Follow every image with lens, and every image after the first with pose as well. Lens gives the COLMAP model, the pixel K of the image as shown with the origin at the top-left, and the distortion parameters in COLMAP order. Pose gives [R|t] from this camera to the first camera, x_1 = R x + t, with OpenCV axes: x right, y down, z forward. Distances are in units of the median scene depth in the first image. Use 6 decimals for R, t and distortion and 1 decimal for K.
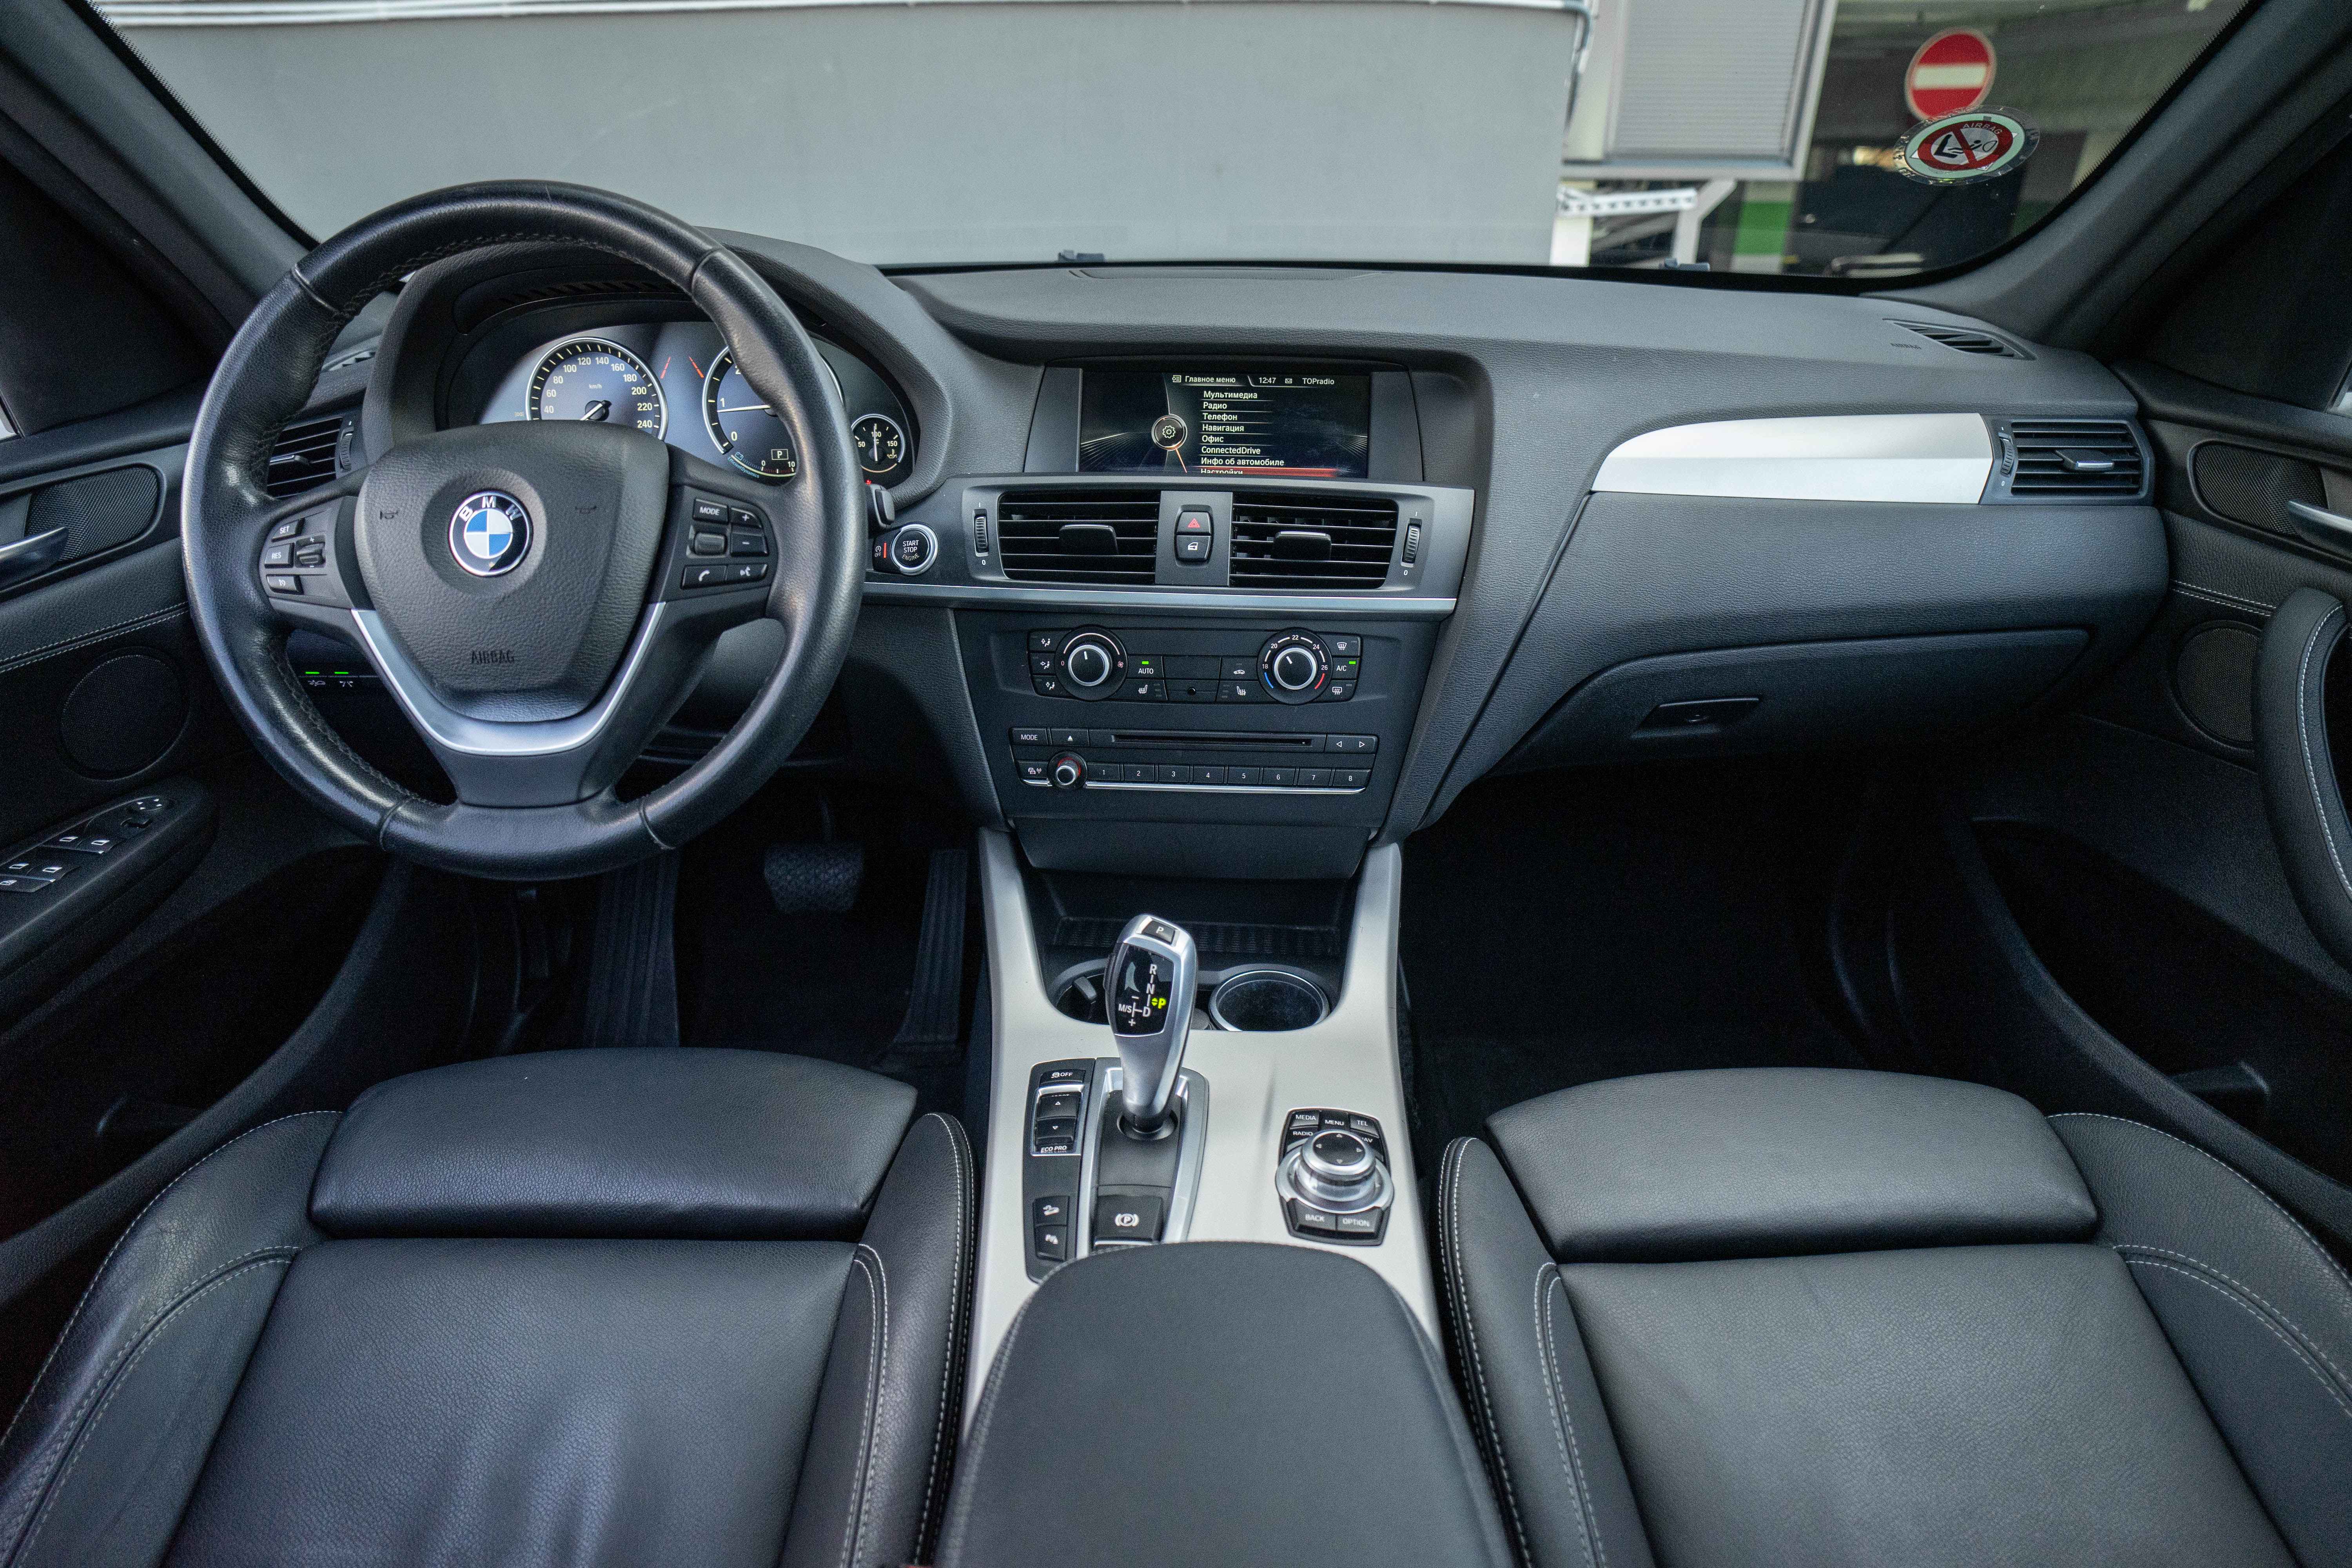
lens RADIAL K [[1228.8, 0, 1181.1], [0, 1228.8, 777.6], [0, 0, 1]] dist [-0.055818, 0.026944]
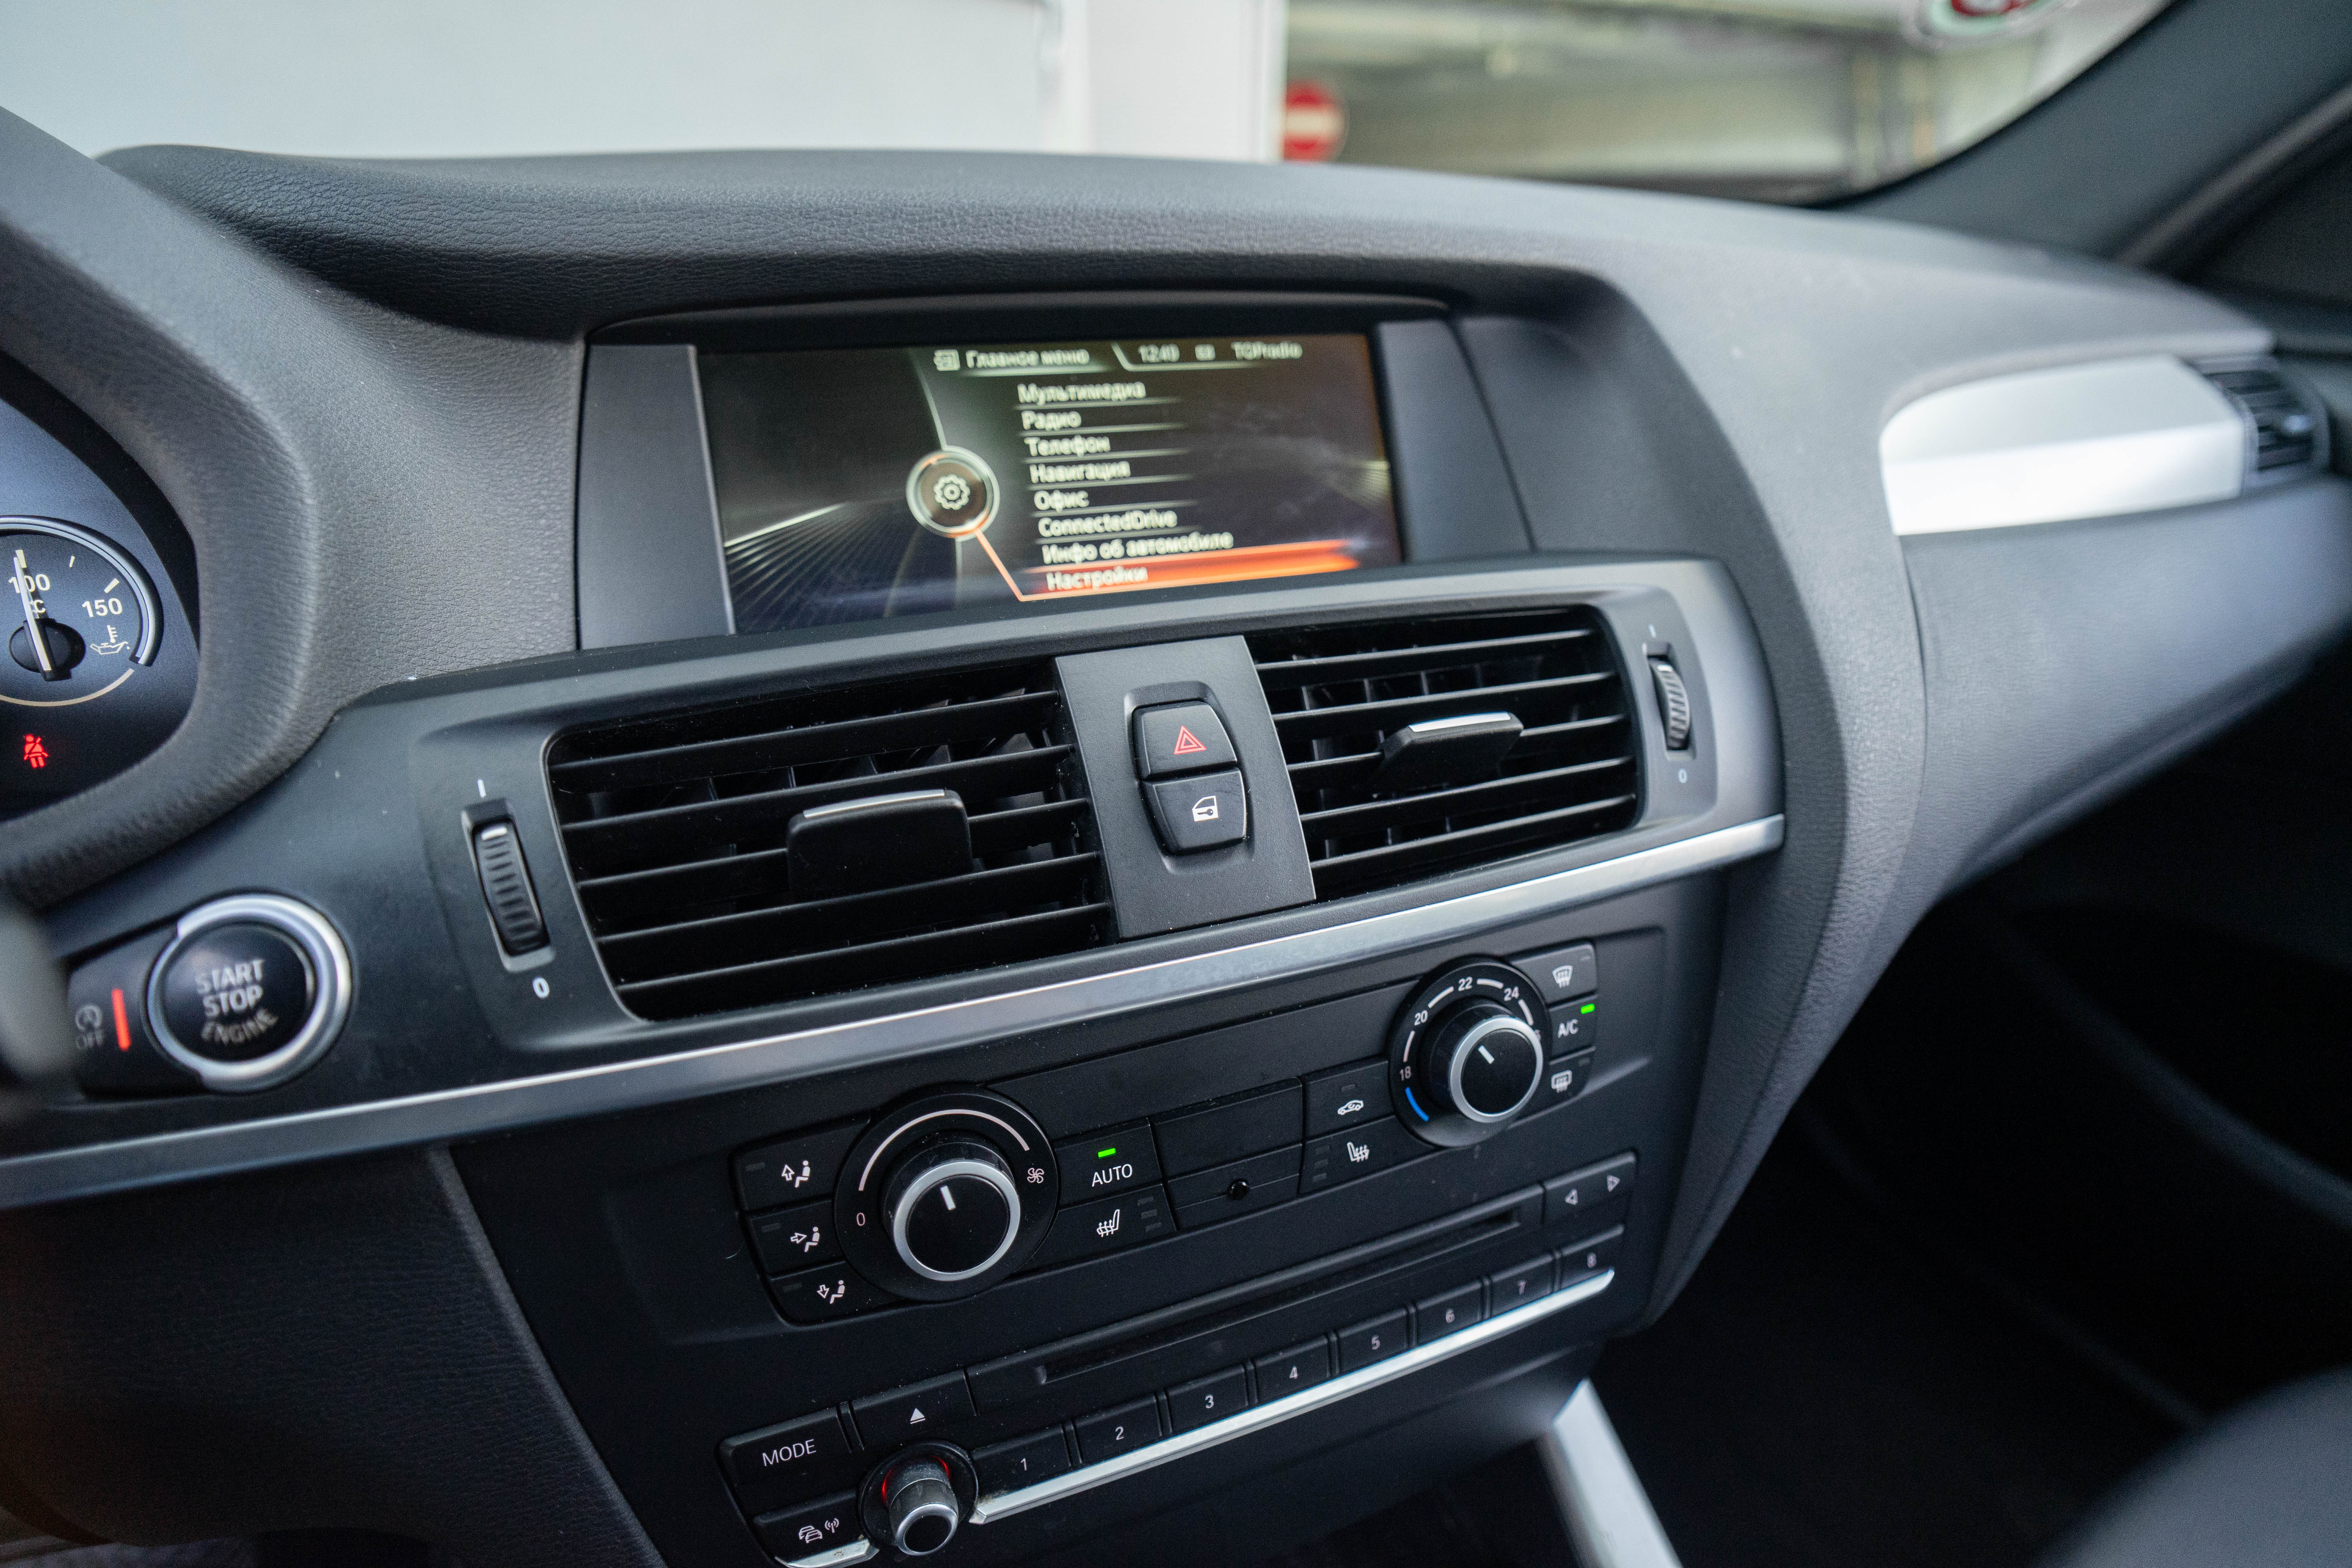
lens RADIAL K [[1228.8, 0, 1181.1], [0, 1228.8, 777.6], [0, 0, 1]] dist [-0.055818, 0.026944]
pose [[0.899376, -0.177208, 0.399651, -0.129241], [0.192602, 0.981276, 0.001673, -0.193805], [-0.392464, 0.075469, 0.916666, 0.667888]]
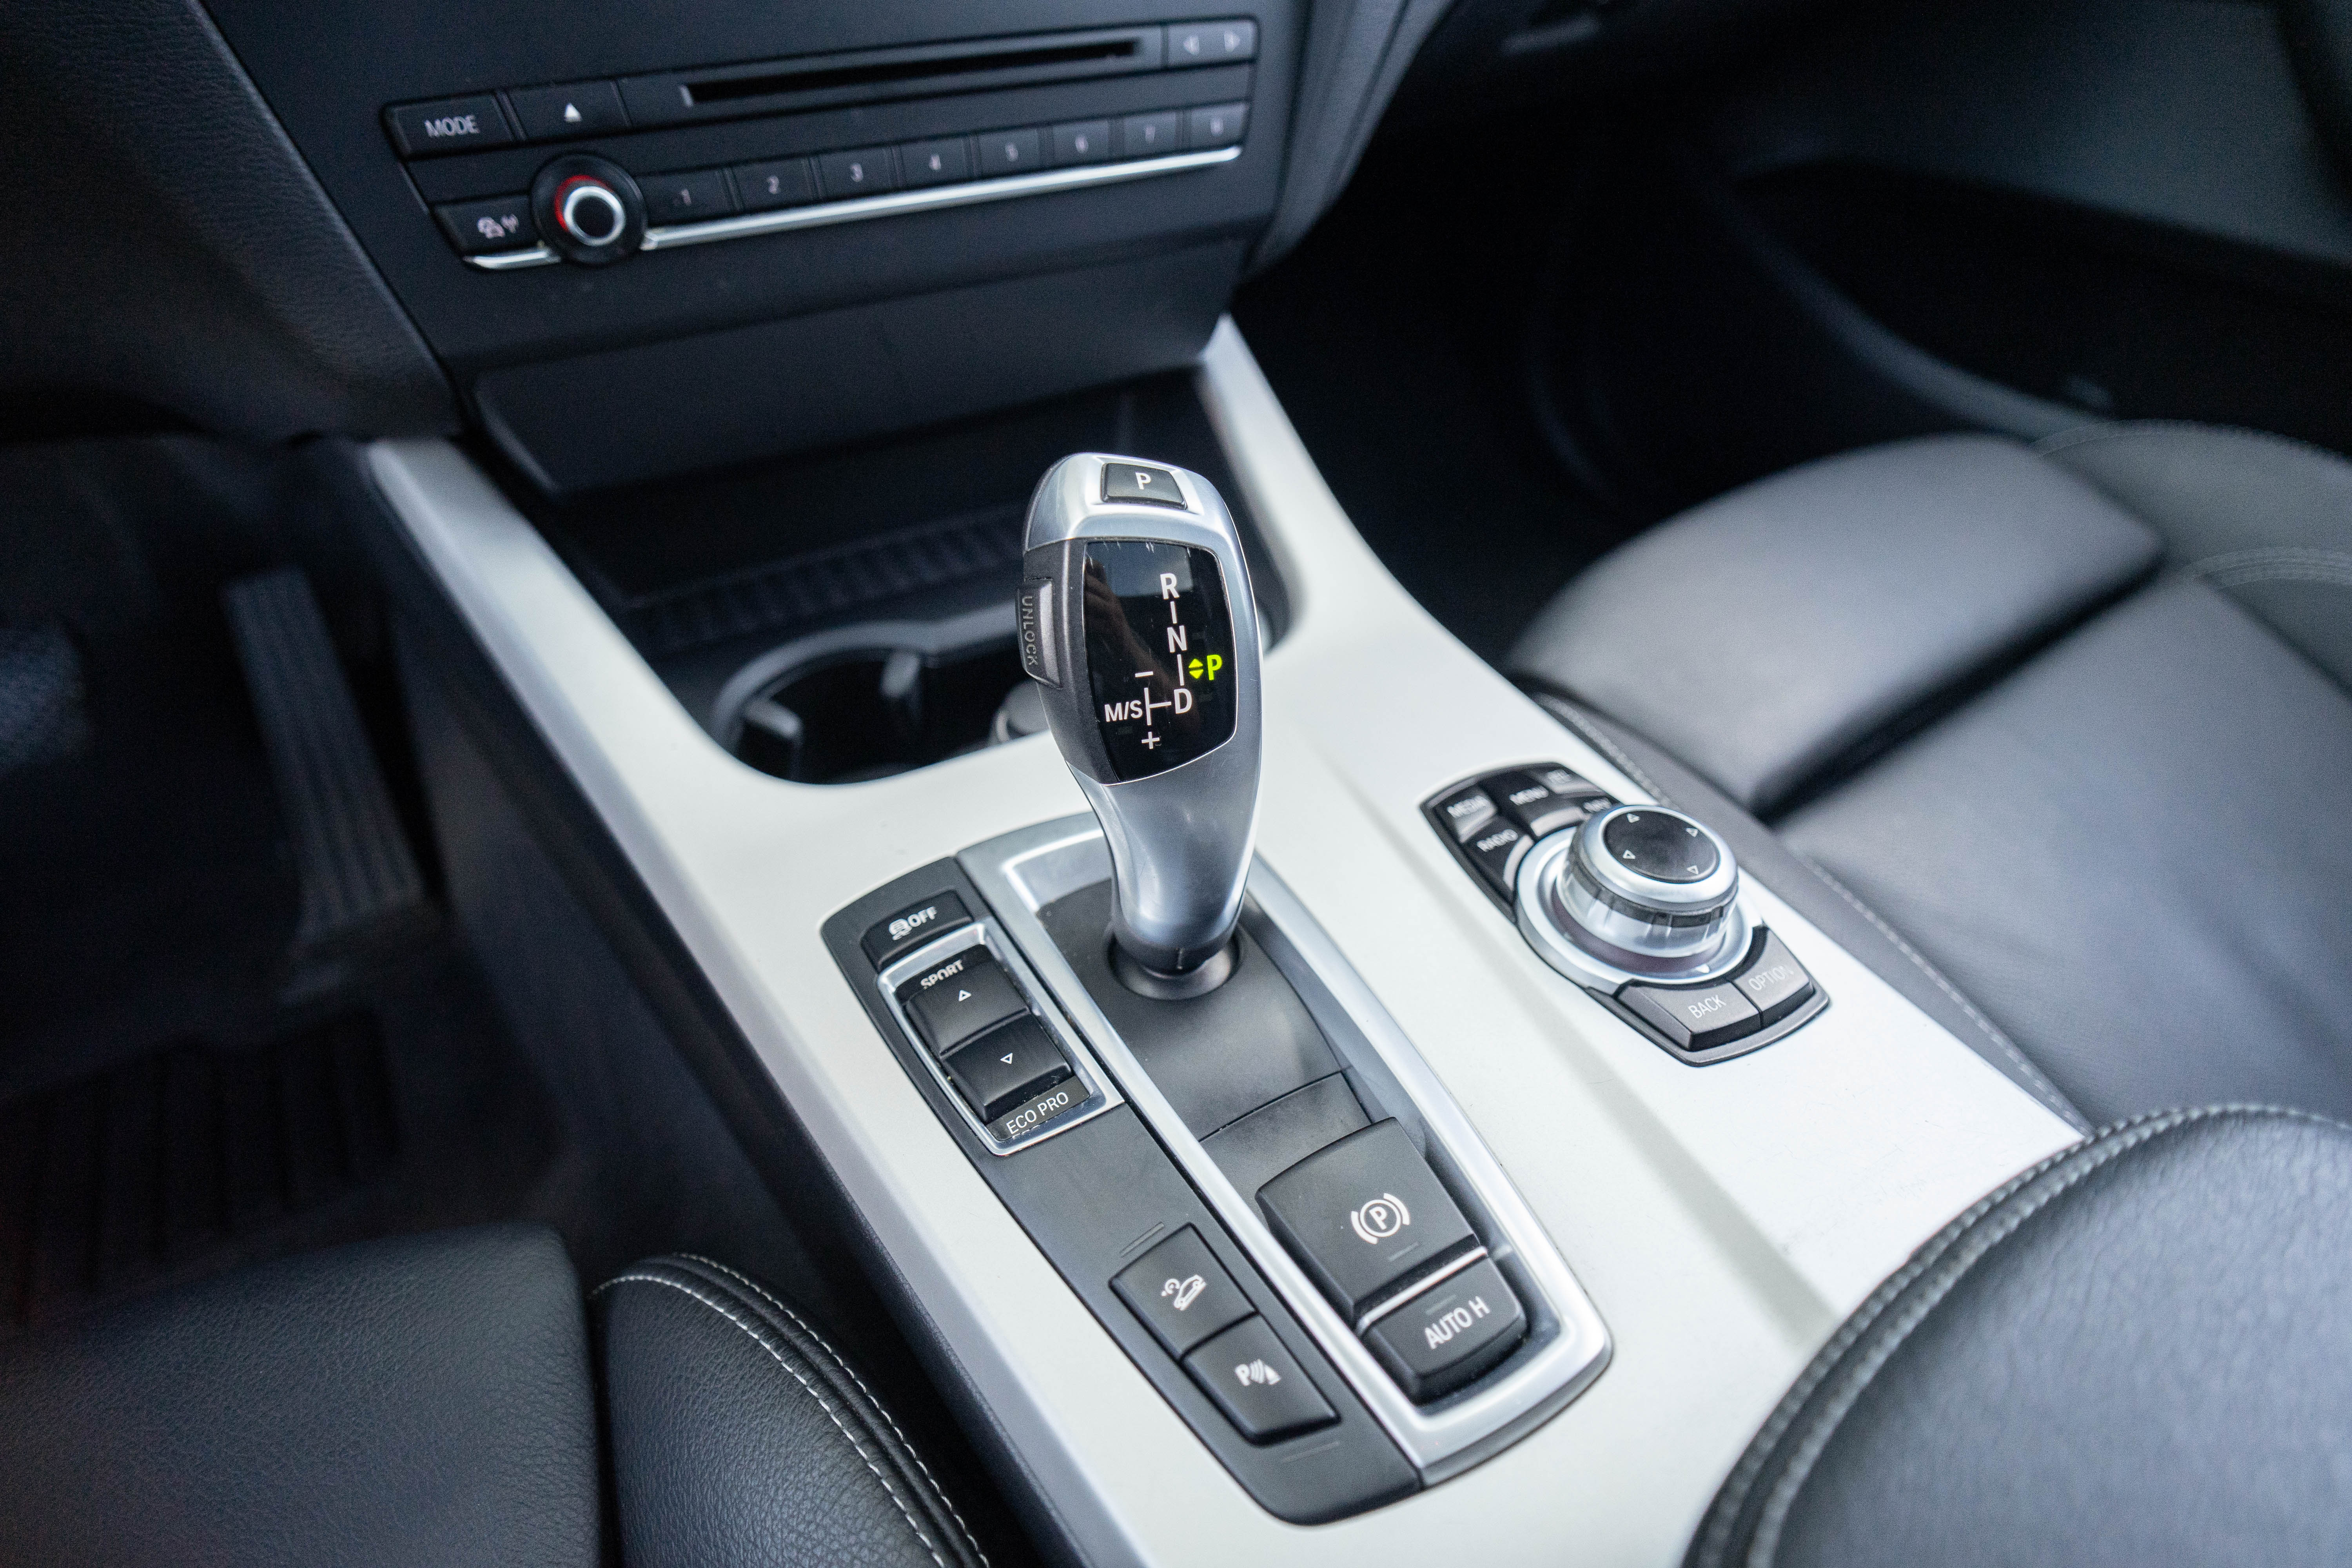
lens RADIAL K [[1228.8, 0, 1181.1], [0, 1228.8, 777.6], [0, 0, 1]] dist [-0.055818, 0.026944]
pose [[0.841644, -0.346239, 0.414431, -0.159751], [0.207763, 0.915956, 0.343307, 0.069293], [-0.498467, -0.202839, 0.842845, 0.563775]]
